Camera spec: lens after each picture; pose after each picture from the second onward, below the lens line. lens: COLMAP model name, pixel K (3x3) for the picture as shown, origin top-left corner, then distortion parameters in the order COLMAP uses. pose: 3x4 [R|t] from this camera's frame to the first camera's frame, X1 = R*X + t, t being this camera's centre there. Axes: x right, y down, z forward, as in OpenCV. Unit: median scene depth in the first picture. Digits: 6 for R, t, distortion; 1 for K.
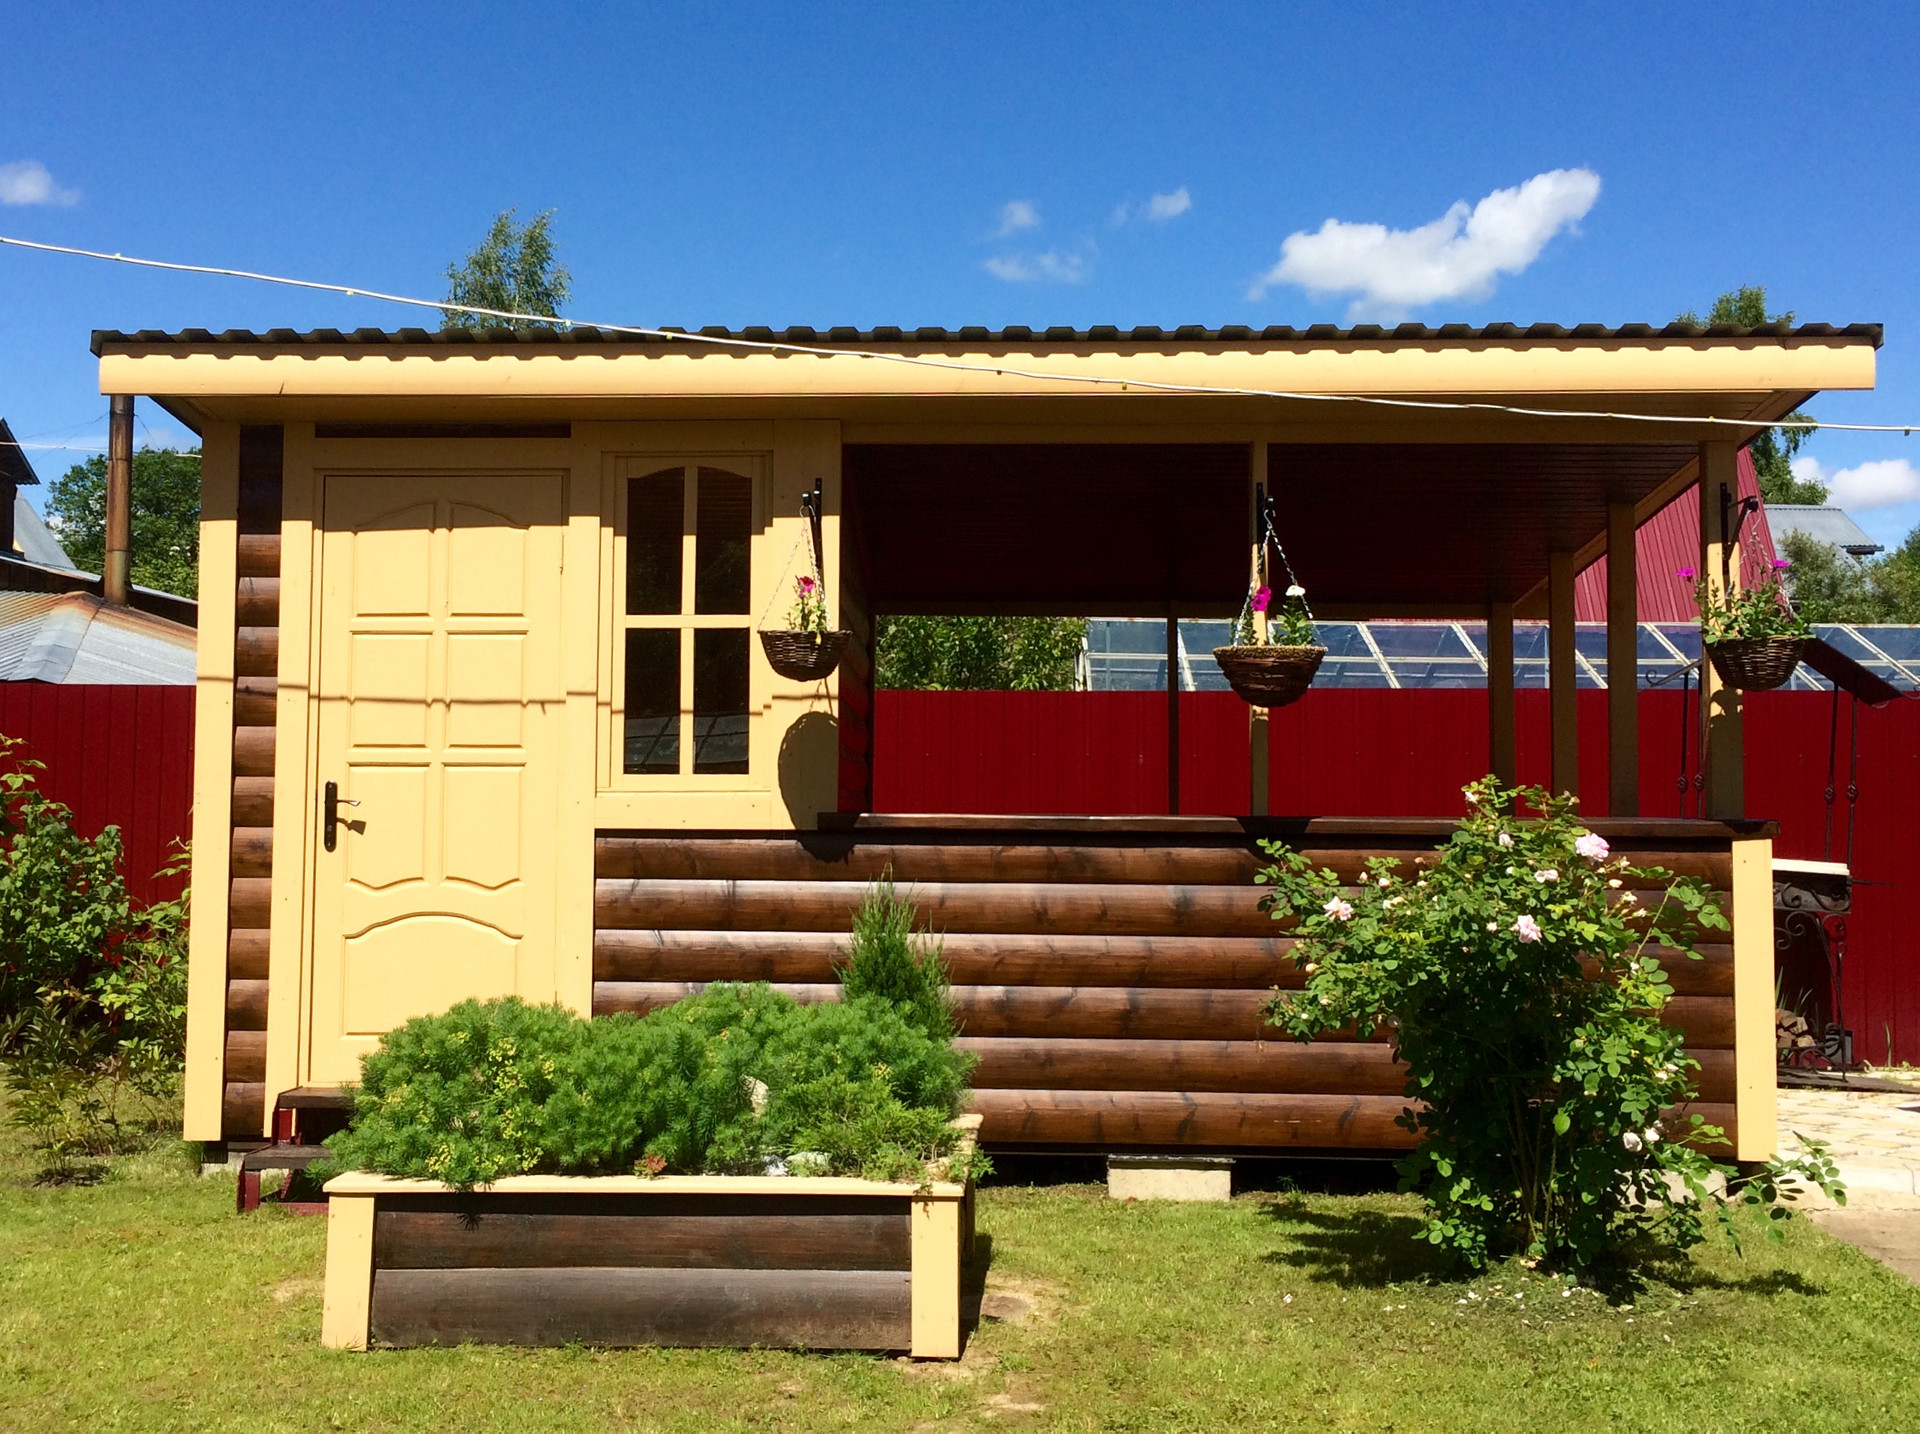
lens RADIAL K [[2055.7, 0, 960.1], [0, 2055.7, 717.3], [0, 0, 1]] dist [0.057092, 0.000000]
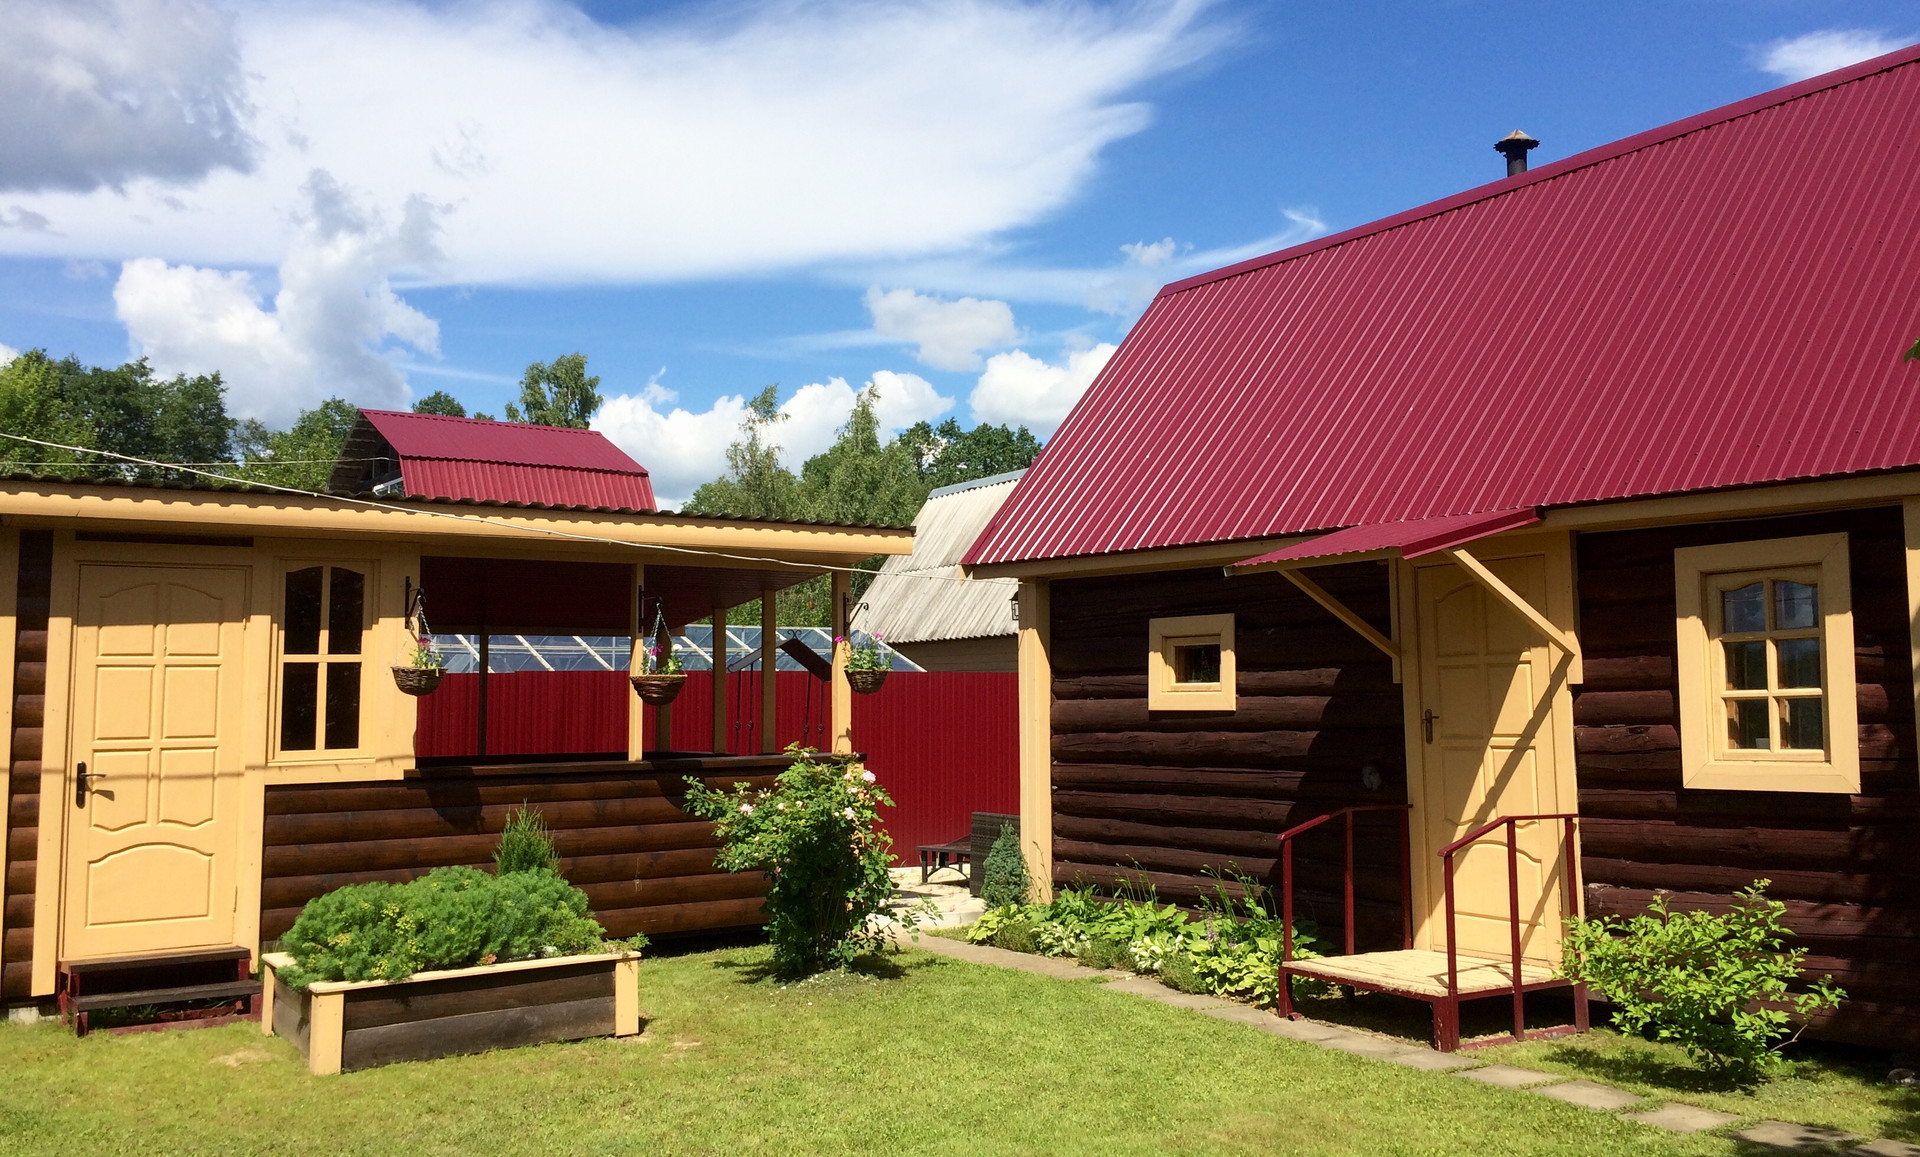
lens RADIAL K [[1601.1, 0, 960.1], [0, 1601.1, 574.7], [0, 0, 1]] dist [-0.004042, -0.005845]
pose [[0.803110, 0.029158, 0.595117, -0.498317], [-0.005413, 0.999118, -0.041647, -0.064070], [-0.595807, 0.030226, 0.802559, -0.361508]]
